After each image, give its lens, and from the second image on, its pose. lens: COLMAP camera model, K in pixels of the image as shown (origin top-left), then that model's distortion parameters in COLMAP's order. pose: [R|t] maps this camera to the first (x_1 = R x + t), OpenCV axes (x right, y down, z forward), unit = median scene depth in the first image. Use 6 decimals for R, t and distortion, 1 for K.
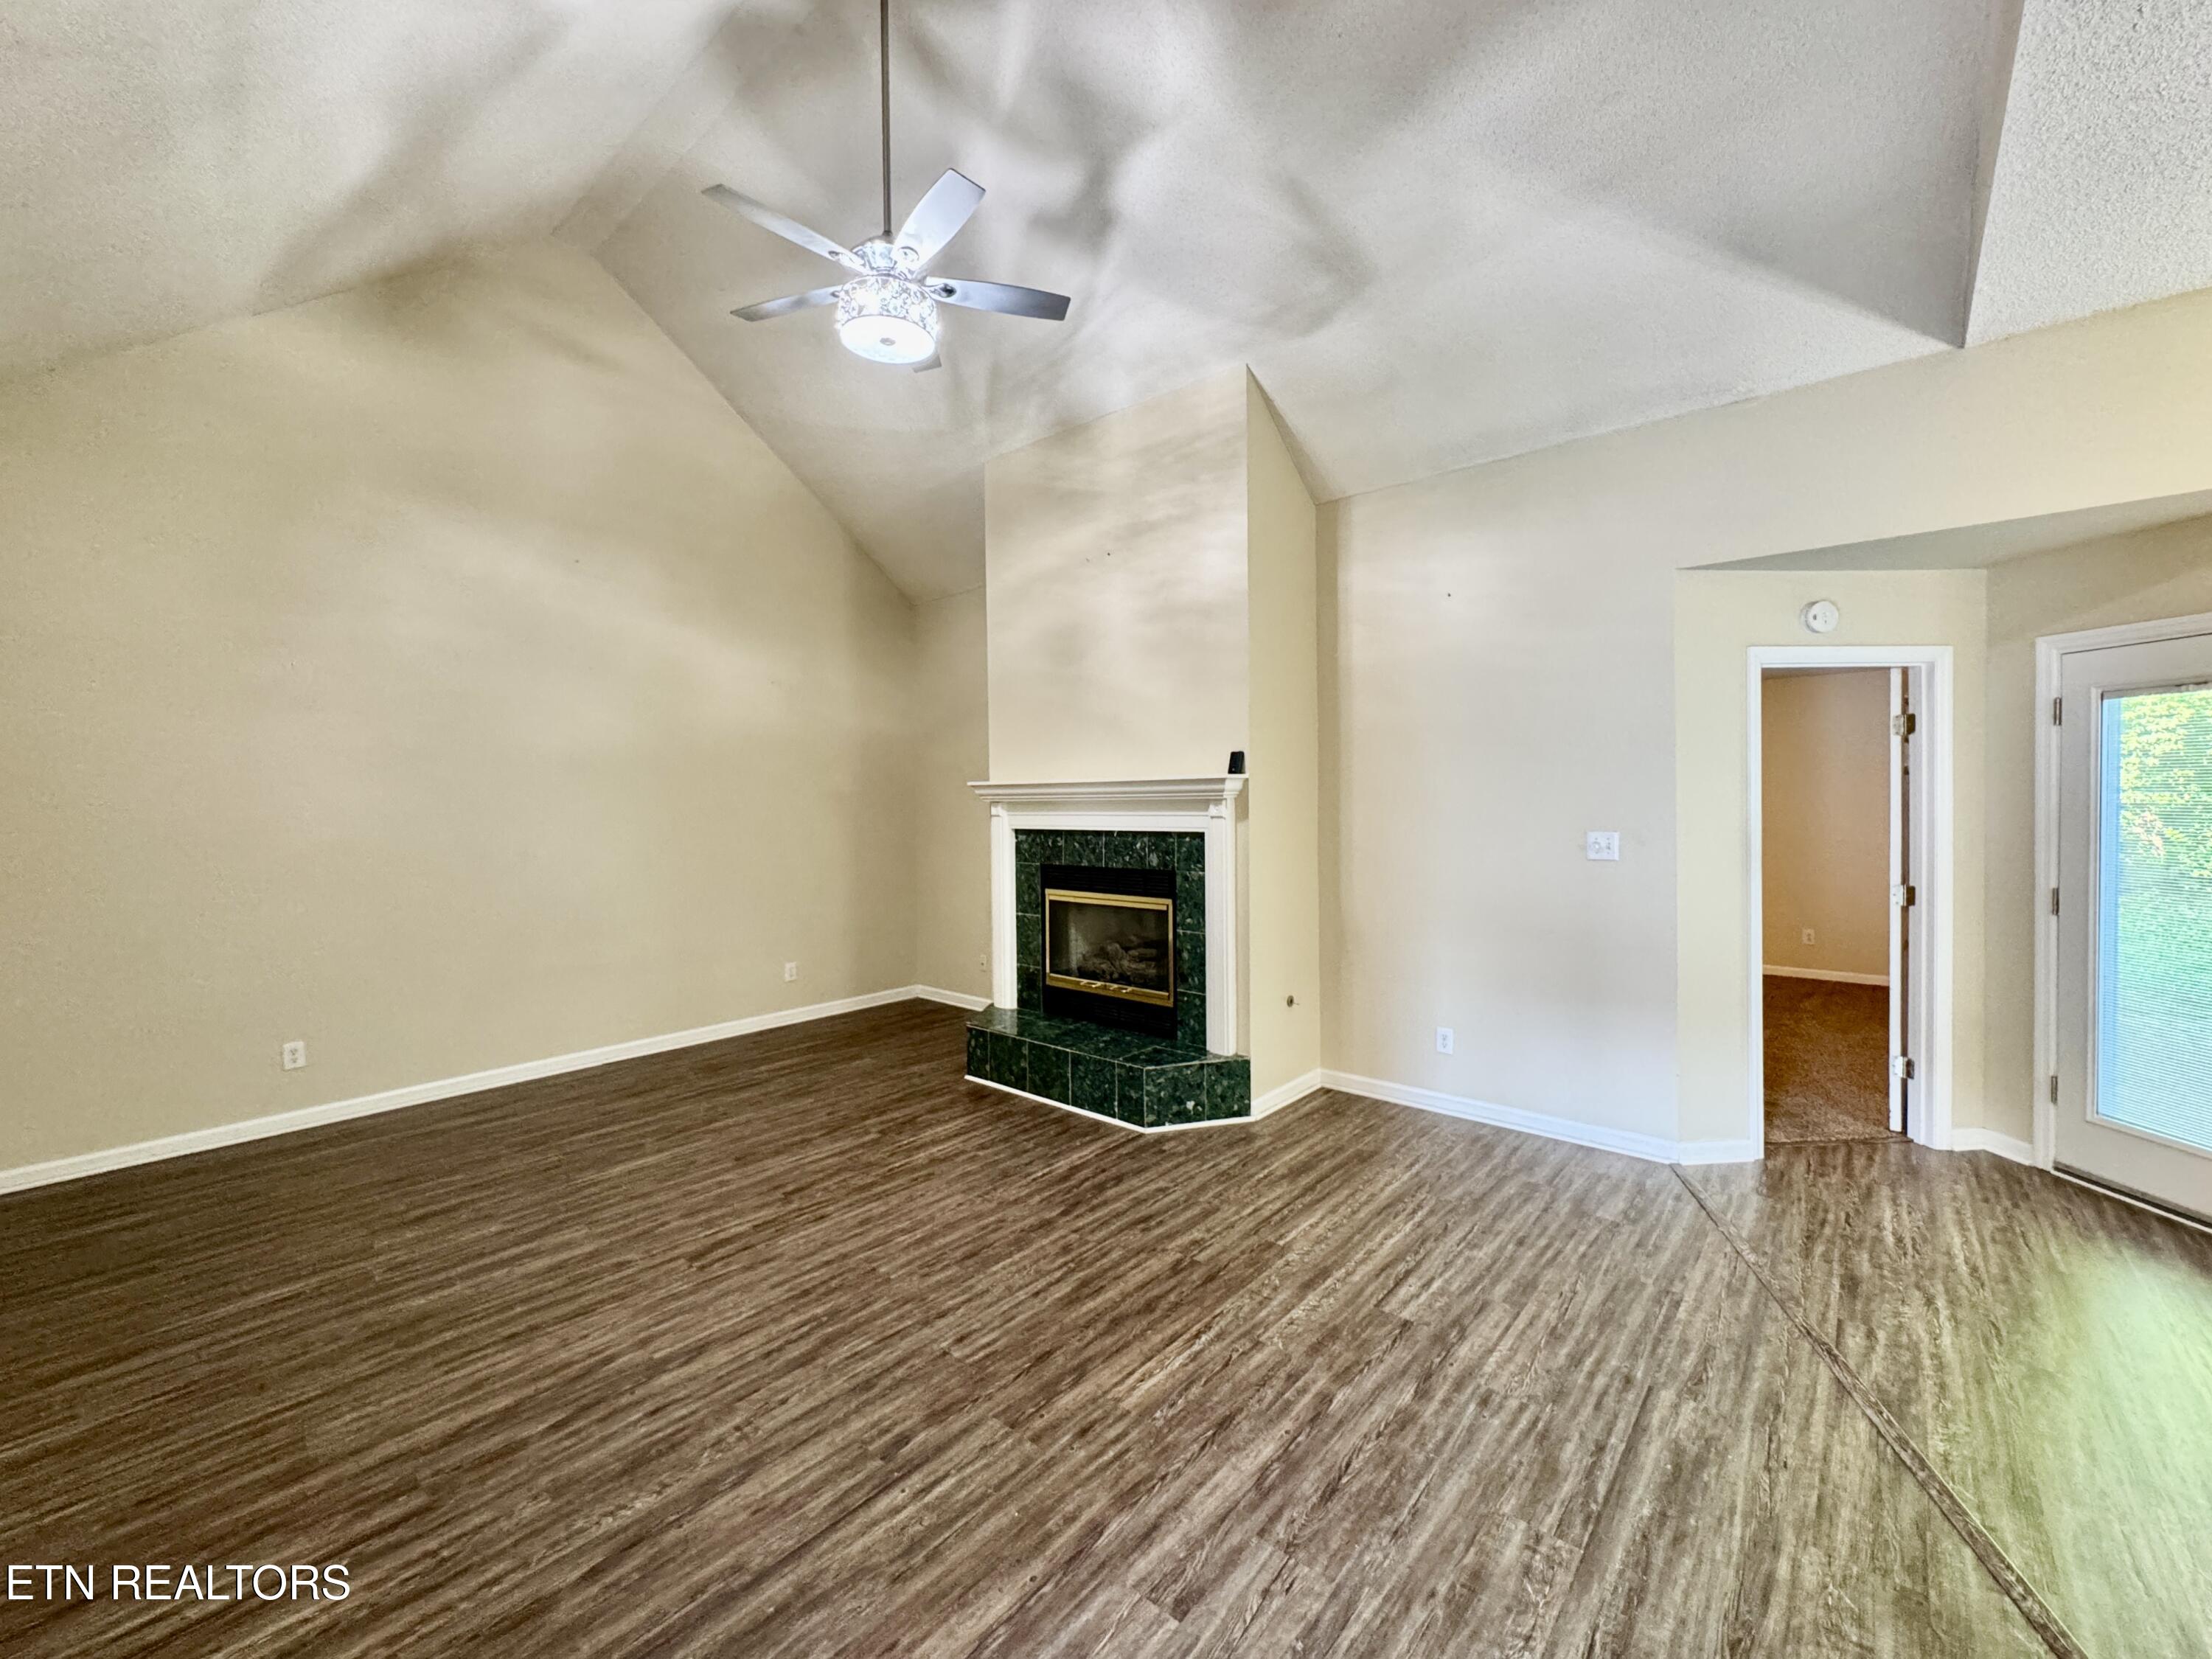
lens RADIAL K [[888.9, 0, 1111.8], [0, 888.9, 824.5], [0, 0, 1]] dist [-0.005946, 0.001136]
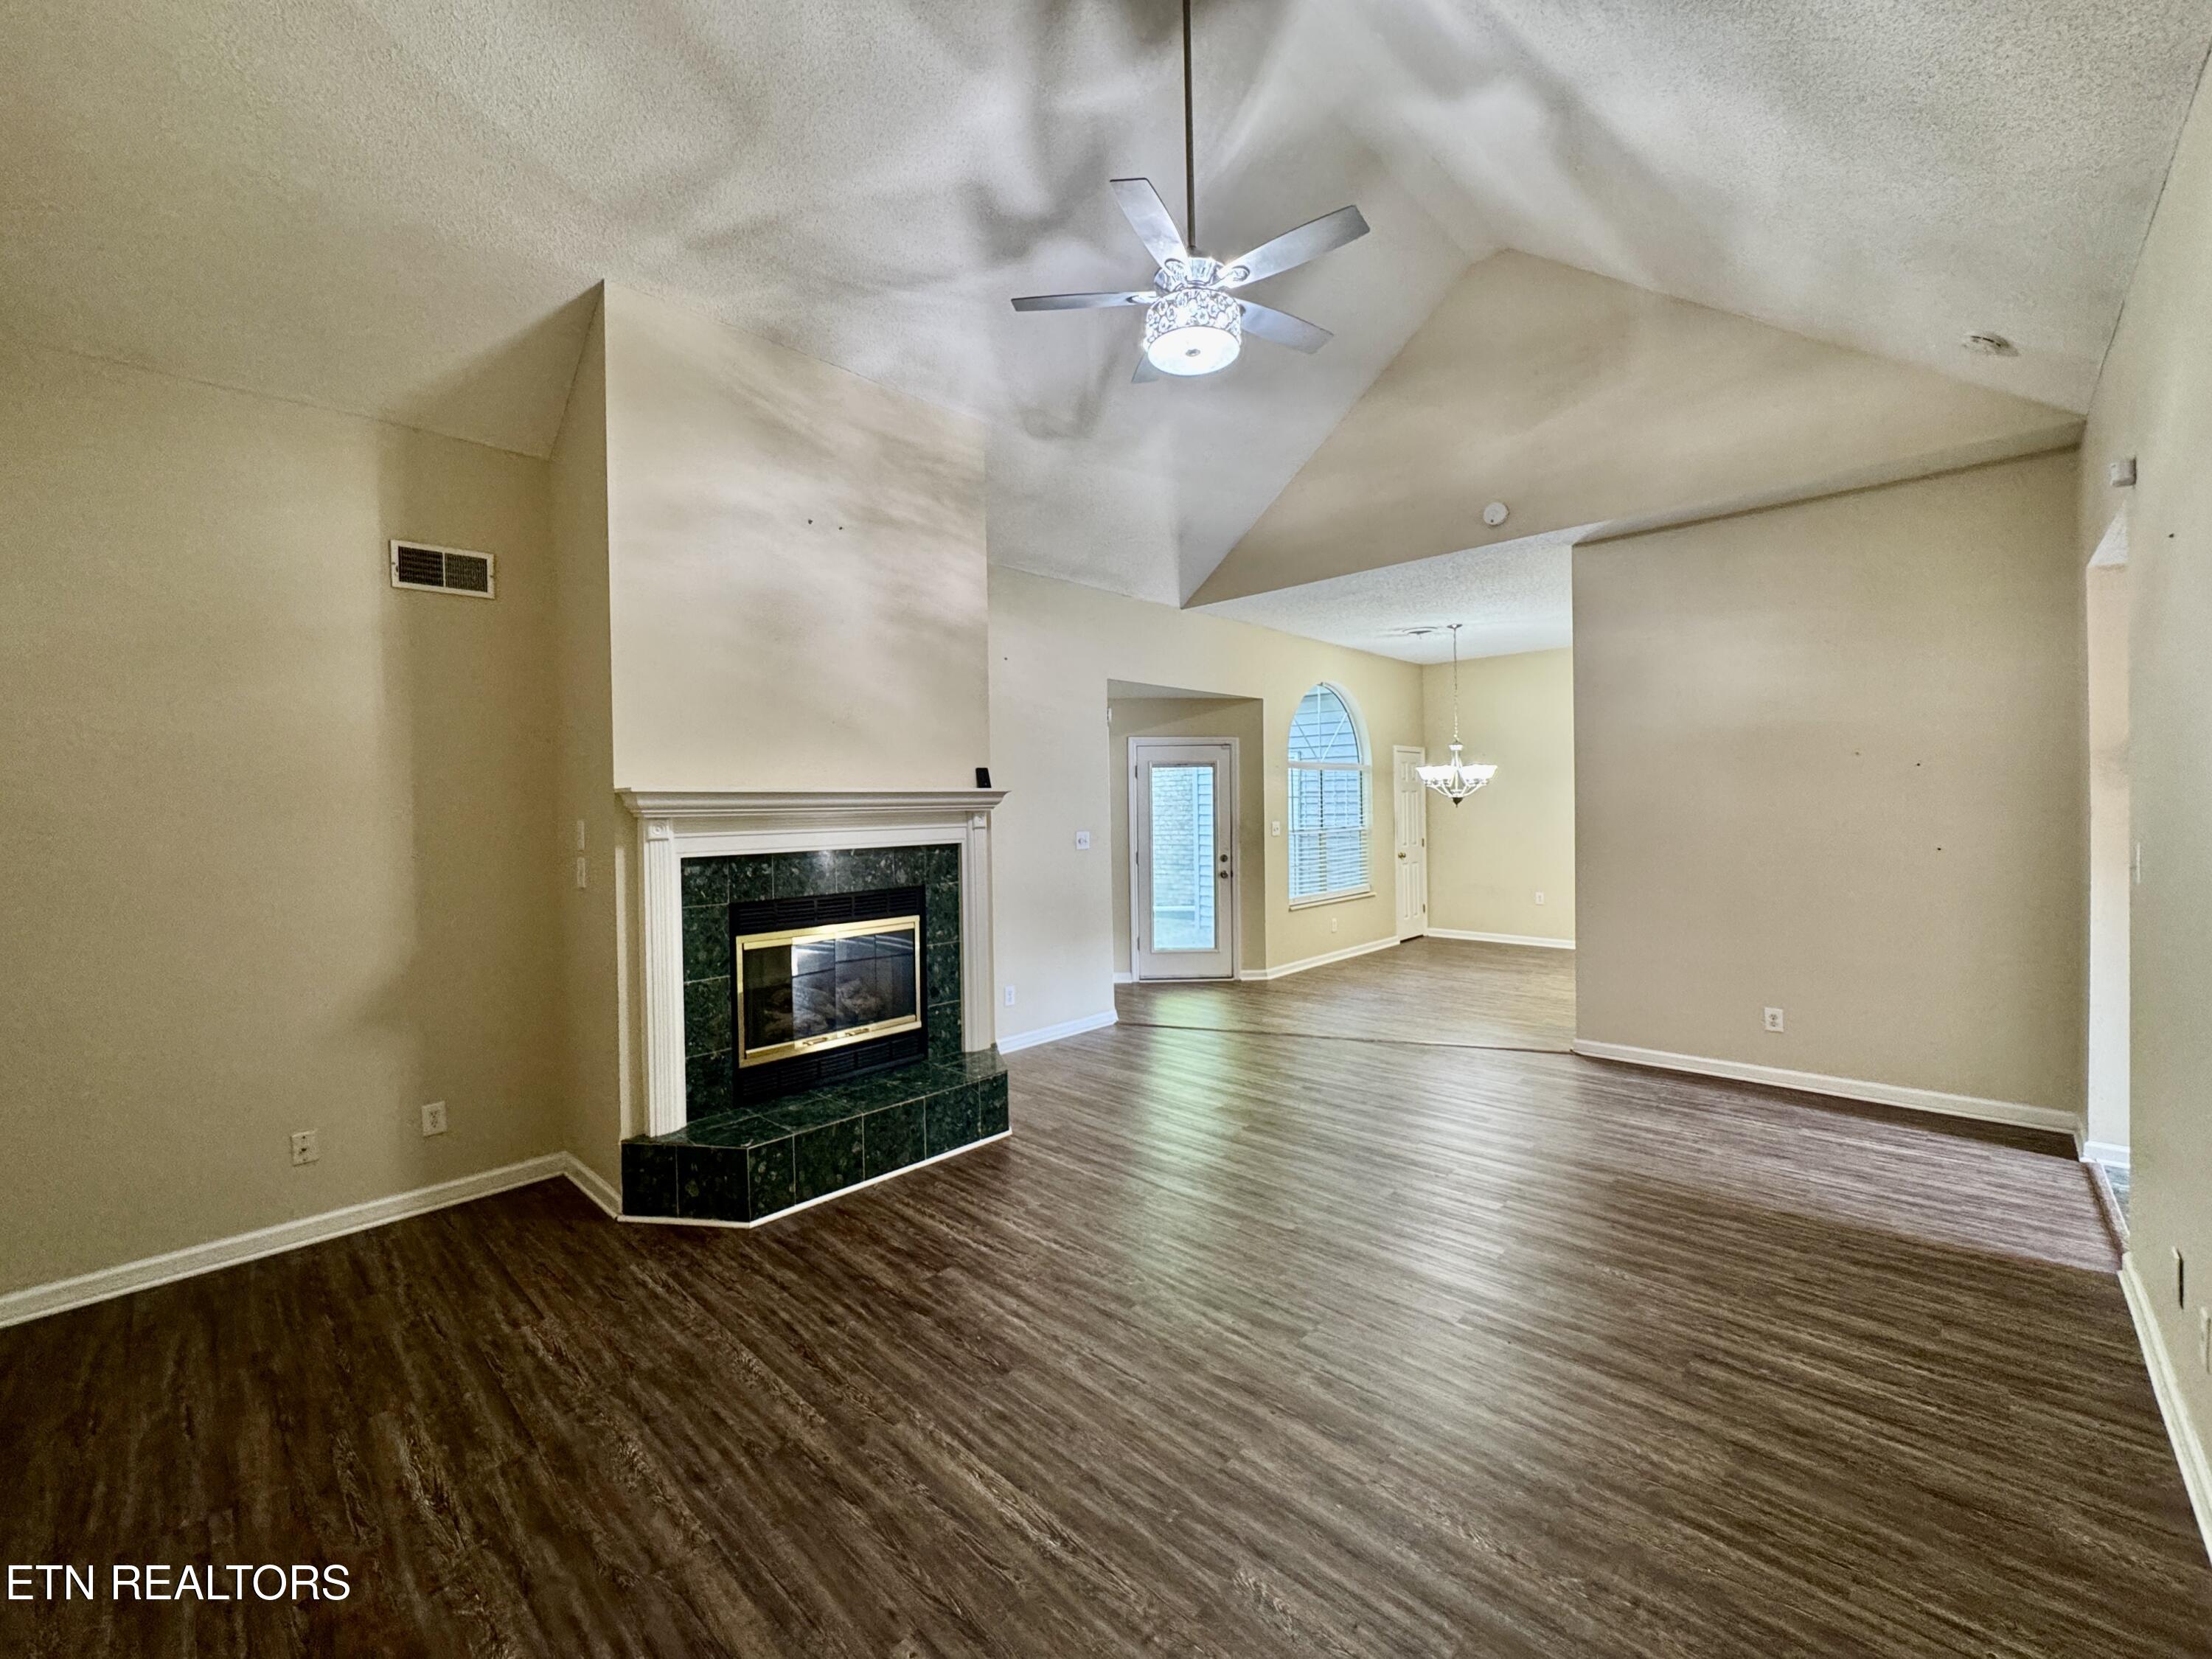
lens RADIAL K [[888.9, 0, 1098.1], [0, 888.9, 827.5], [0, 0, 1]] dist [-0.005946, 0.001136]
pose [[0.059180, -0.012420, 0.998170, -1.206492], [0.047923, 0.998805, 0.009587, -0.015352], [-0.997096, 0.047268, 0.059704, 1.011780]]
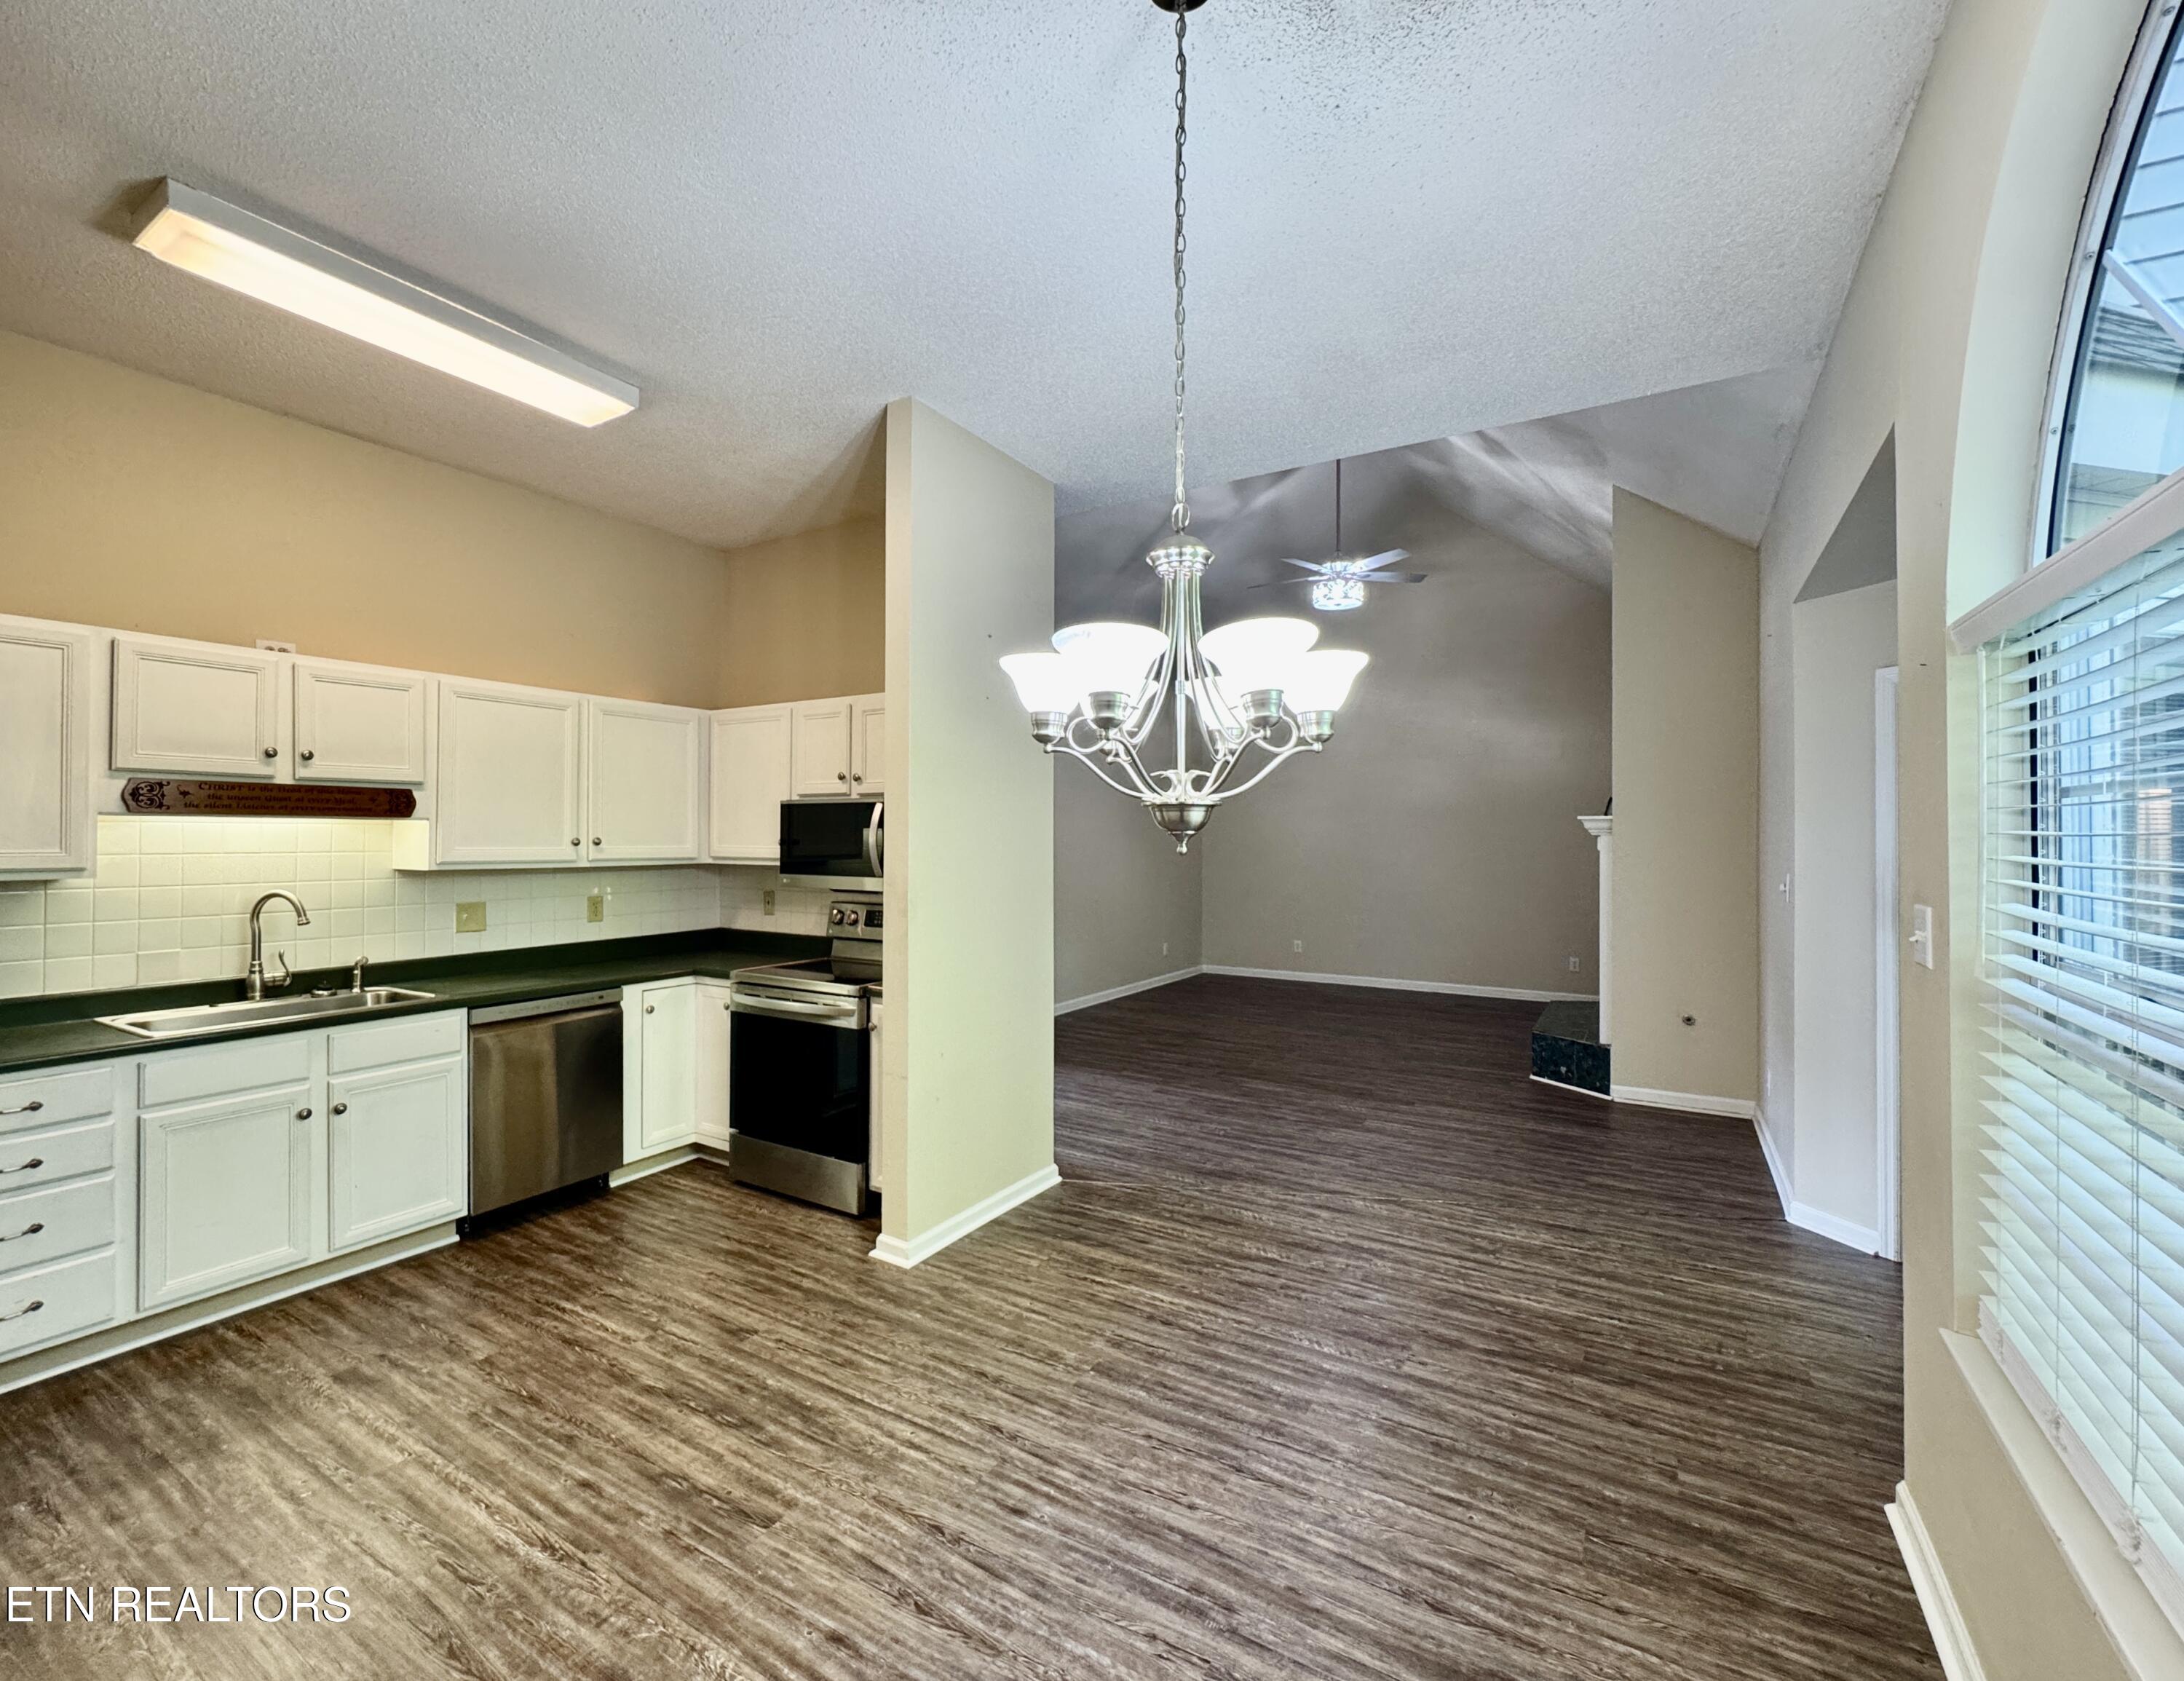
lens RADIAL K [[948.7, 0, 1057.8], [0, 948.7, 829.9], [0, 0, 1]] dist [-0.000763, 0.000786]
pose [[0.147267, 0.005752, -0.989080, 1.695839], [-0.034520, 0.999404, 0.000672, -0.014075], [0.988494, 0.034044, 0.147378, 0.064057]]
